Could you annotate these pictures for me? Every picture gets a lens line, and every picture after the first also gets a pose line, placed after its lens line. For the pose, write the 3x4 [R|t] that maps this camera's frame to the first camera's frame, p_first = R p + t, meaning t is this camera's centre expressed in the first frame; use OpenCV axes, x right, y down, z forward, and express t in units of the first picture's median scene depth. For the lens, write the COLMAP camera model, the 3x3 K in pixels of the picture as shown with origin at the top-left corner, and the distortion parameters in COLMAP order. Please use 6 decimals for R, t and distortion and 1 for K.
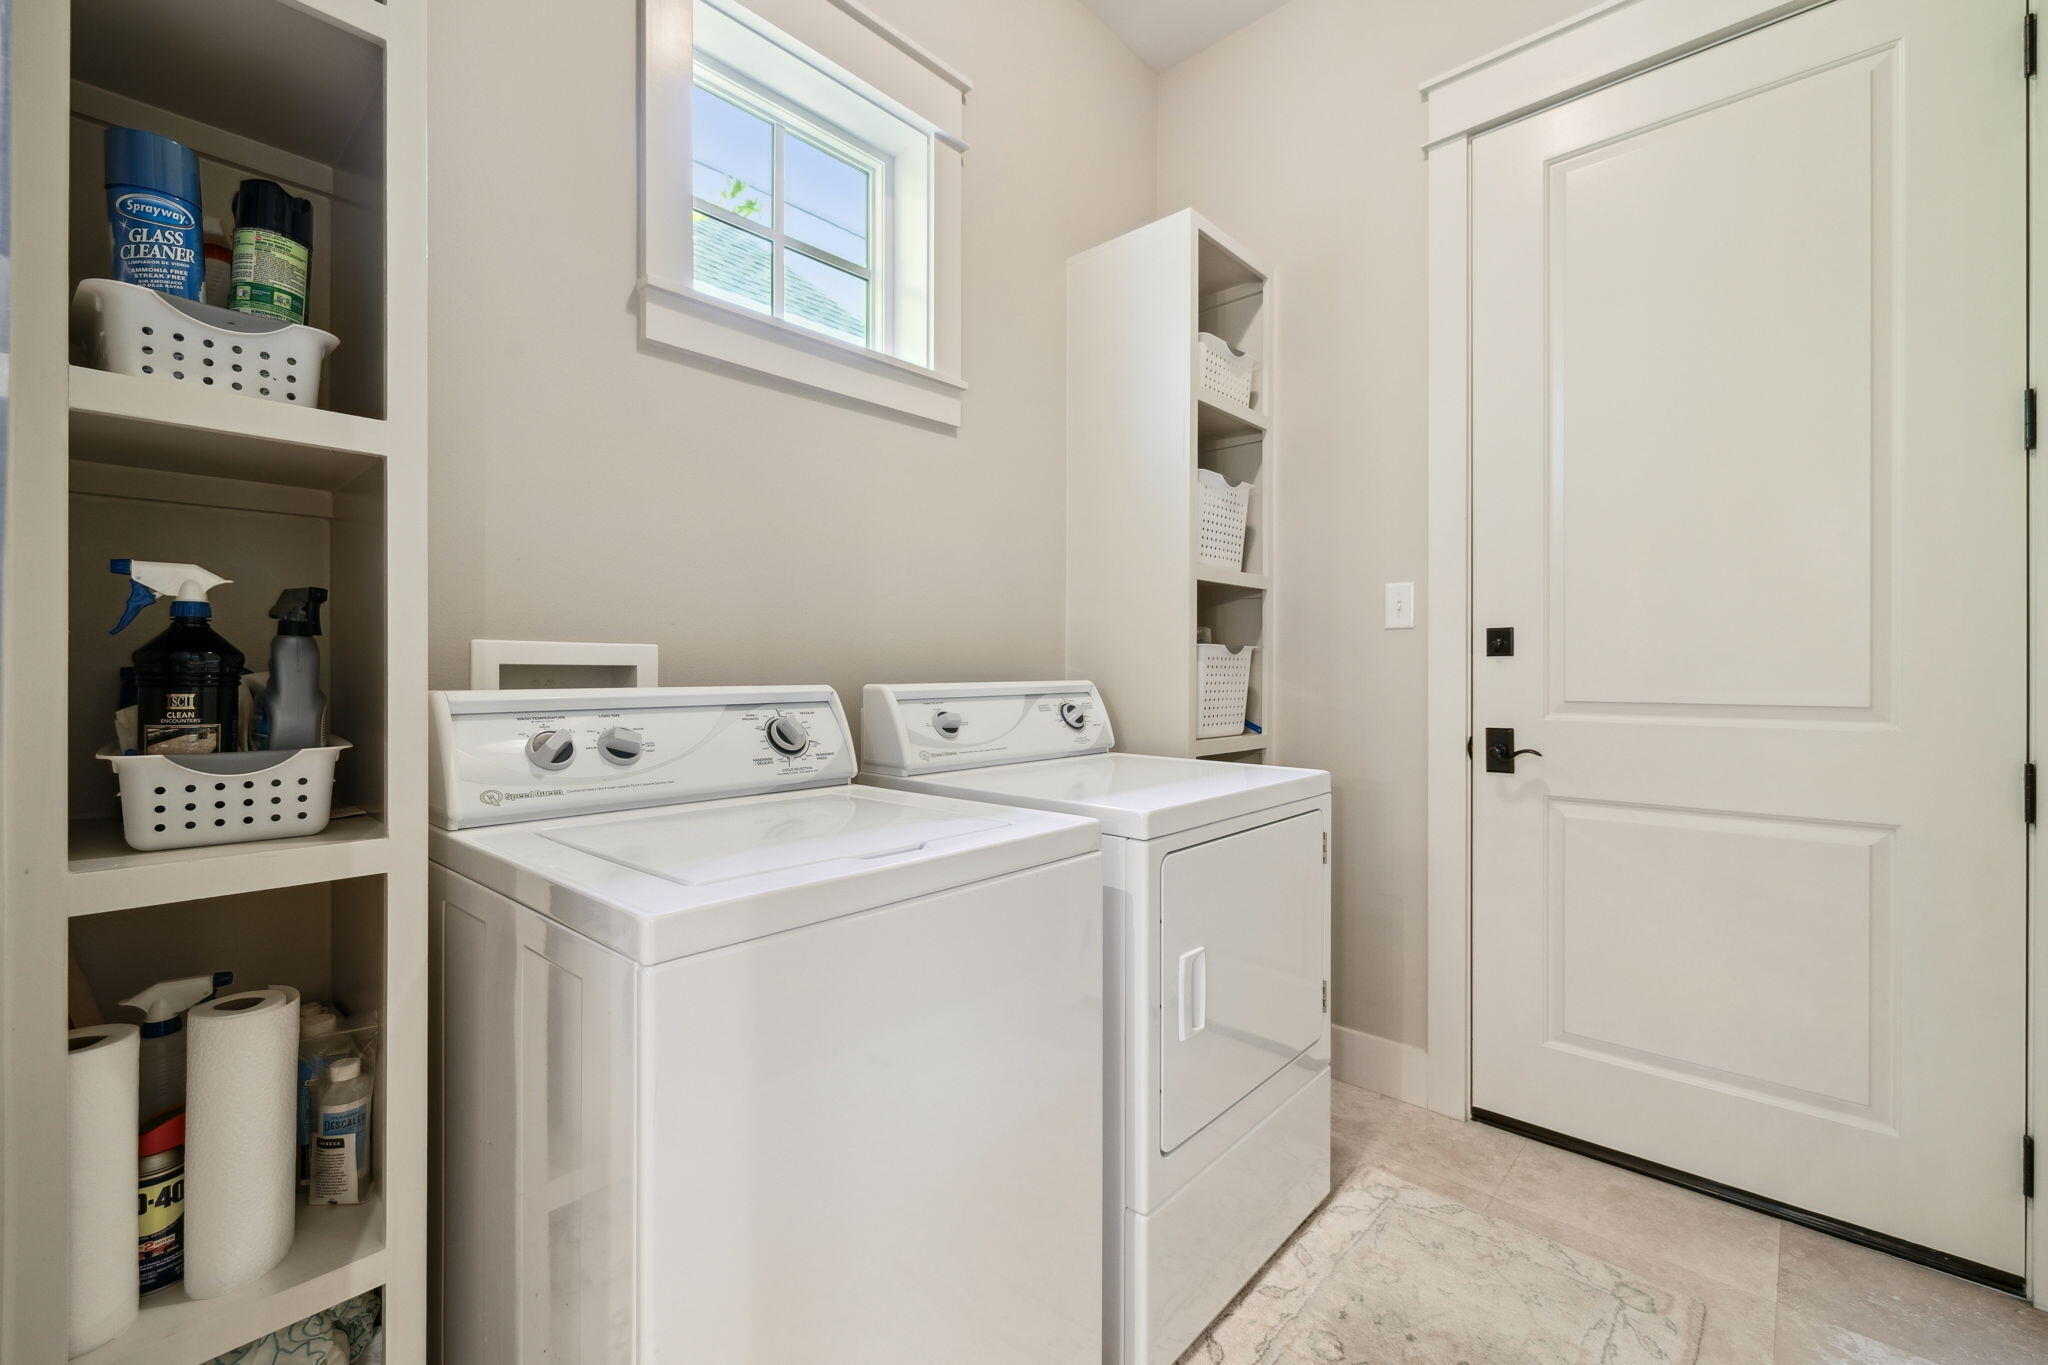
lens RADIAL K [[862.7, 0, 1024.7], [0, 862.7, 676.9], [0, 0, 1]] dist [0.002591, -0.001232]
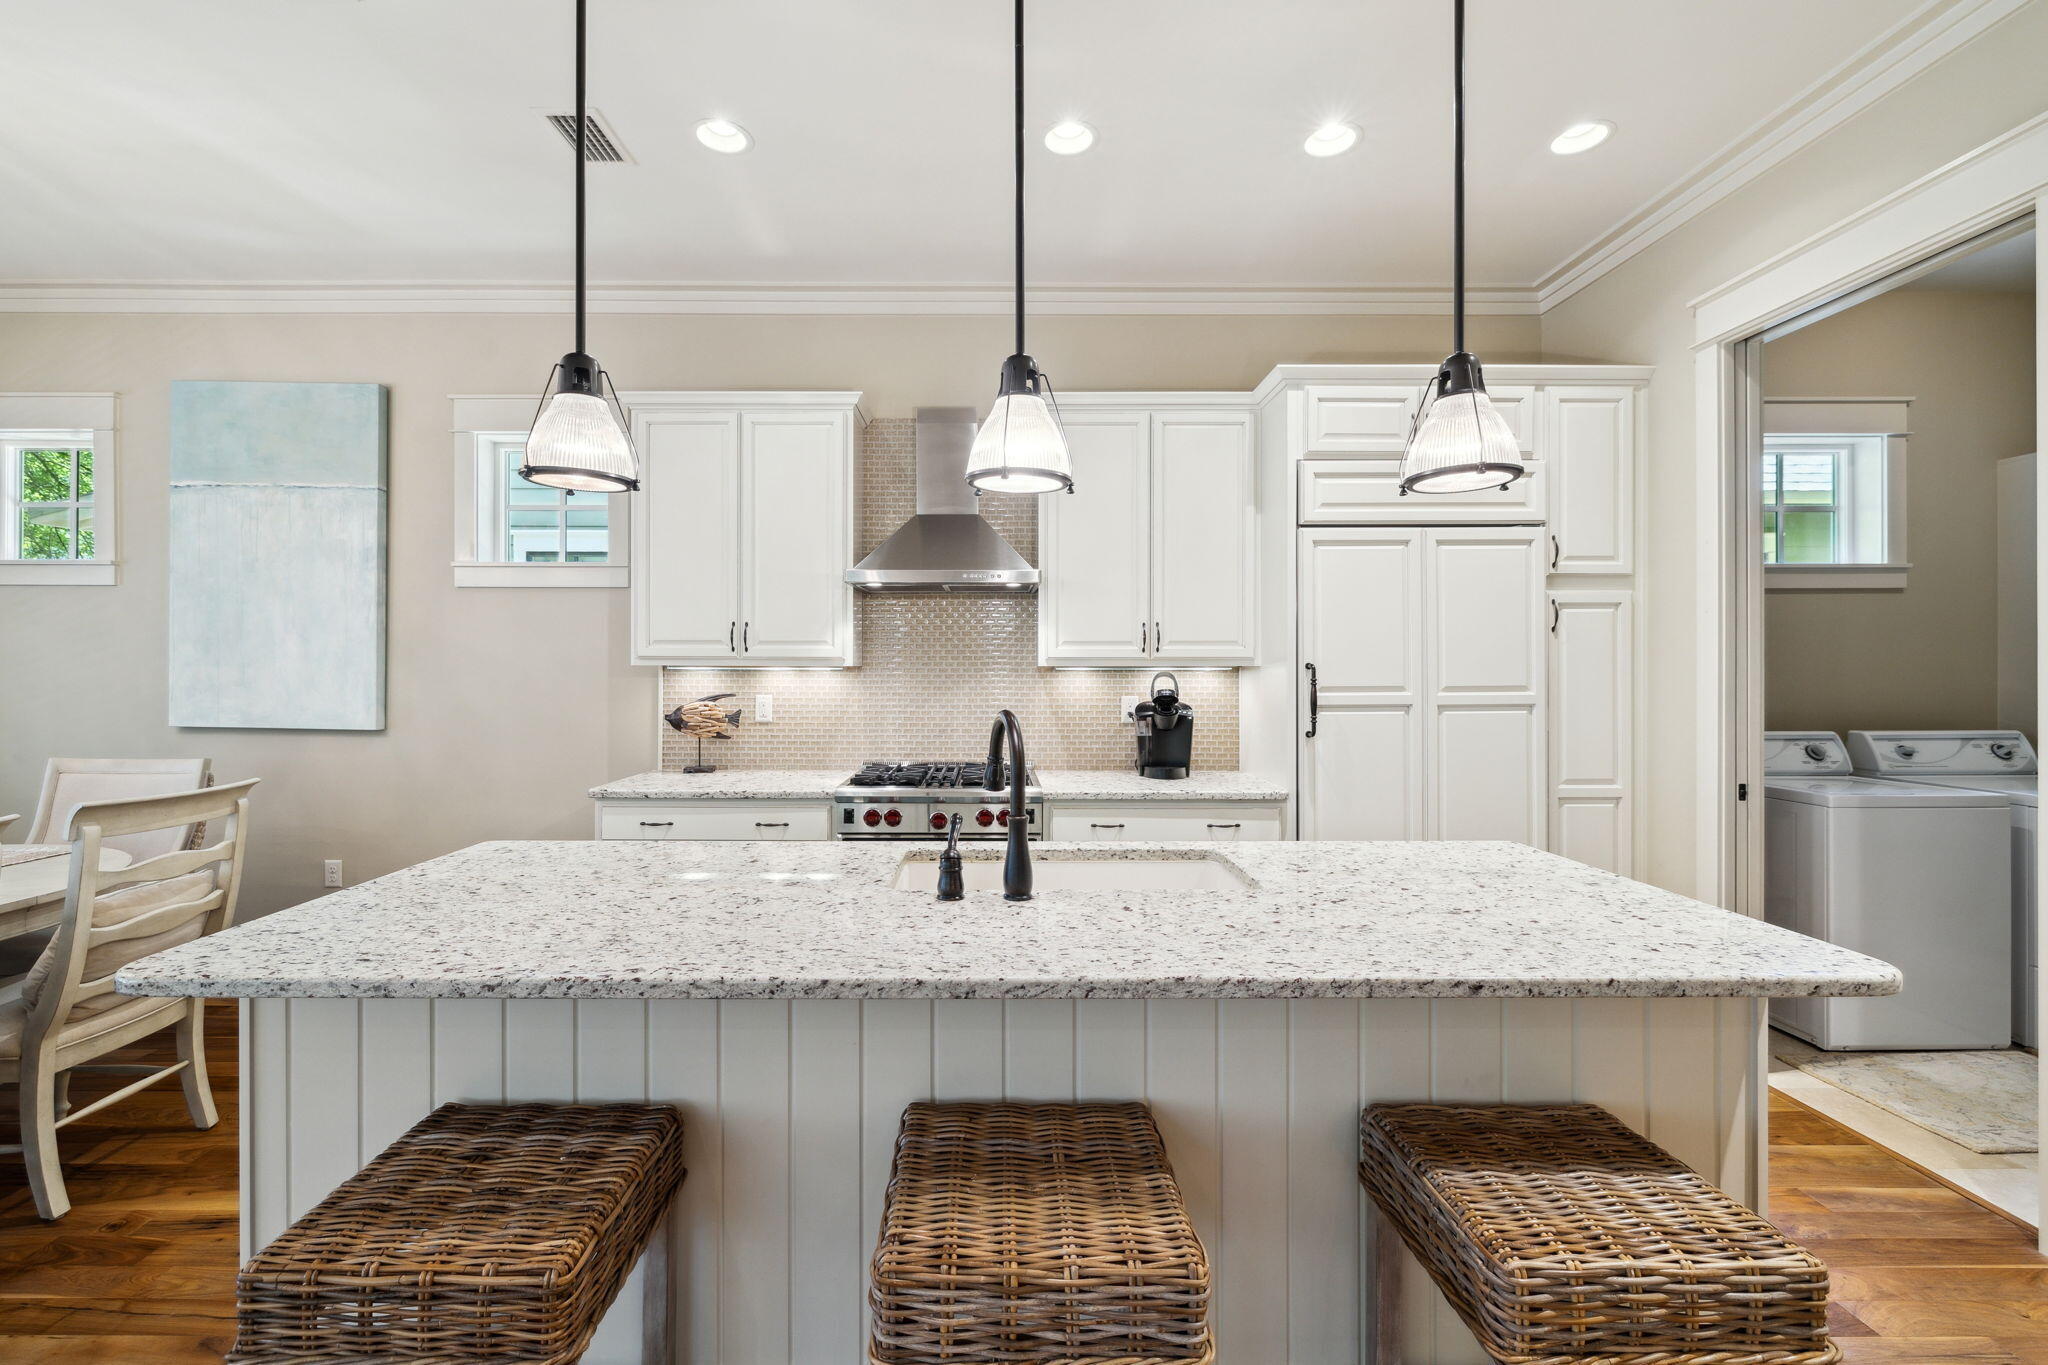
lens RADIAL K [[862.7, 0, 982.7], [0, 862.7, 671.7], [0, 0, 1]] dist [0.002591, -0.001232]
pose [[0.666316, -0.001224, -0.745668, -0.018813], [-0.002258, 0.999991, -0.003659, -0.123121], [0.745666, 0.004122, 0.666307, -2.004561]]
